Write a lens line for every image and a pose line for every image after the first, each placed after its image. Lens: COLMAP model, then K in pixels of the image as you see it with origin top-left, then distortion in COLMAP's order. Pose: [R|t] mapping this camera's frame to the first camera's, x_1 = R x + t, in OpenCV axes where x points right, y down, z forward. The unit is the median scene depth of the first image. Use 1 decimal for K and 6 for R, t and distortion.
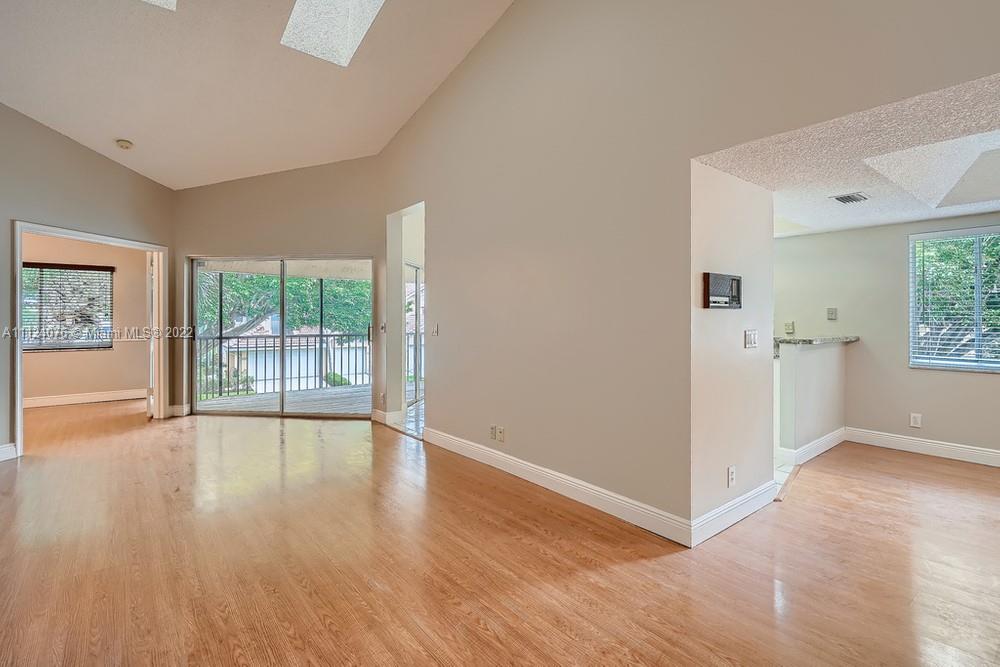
lens RADIAL K [[479.2, 0, 523.7], [0, 479.2, 315.2], [0, 0, 1]] dist [-0.000207, 0.000152]
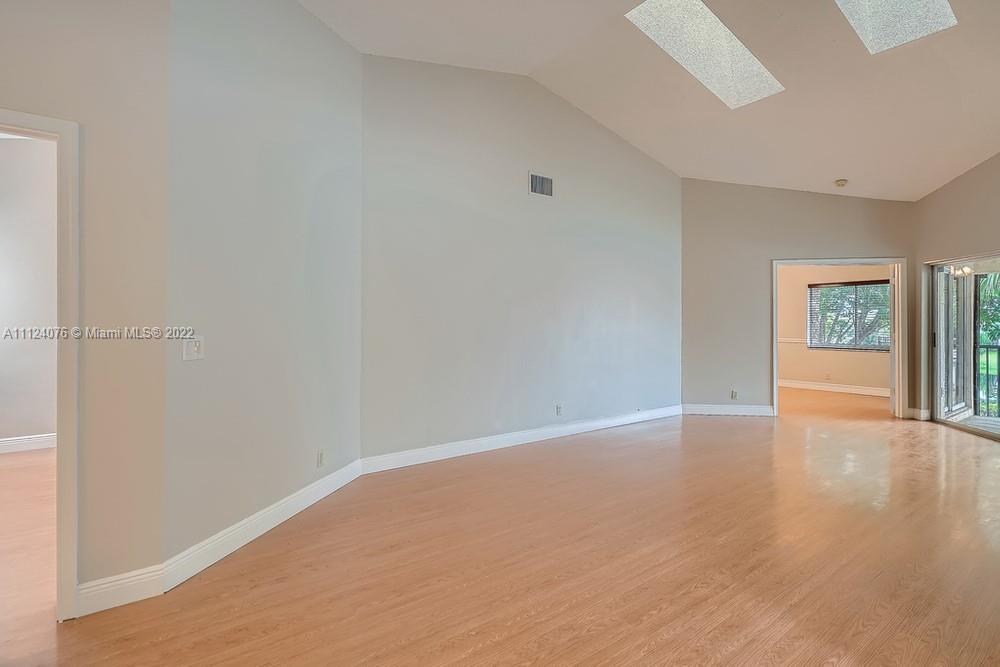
lens RADIAL K [[482.5, 0, 521.7], [0, 482.5, 322.2], [0, 0, 1]] dist [-0.002833, -0.000241]
pose [[-0.052301, -0.001692, -0.998630, 0.441218], [0.003581, 0.999992, -0.001881, -0.000665], [0.998625, -0.003675, -0.052295, 0.244846]]
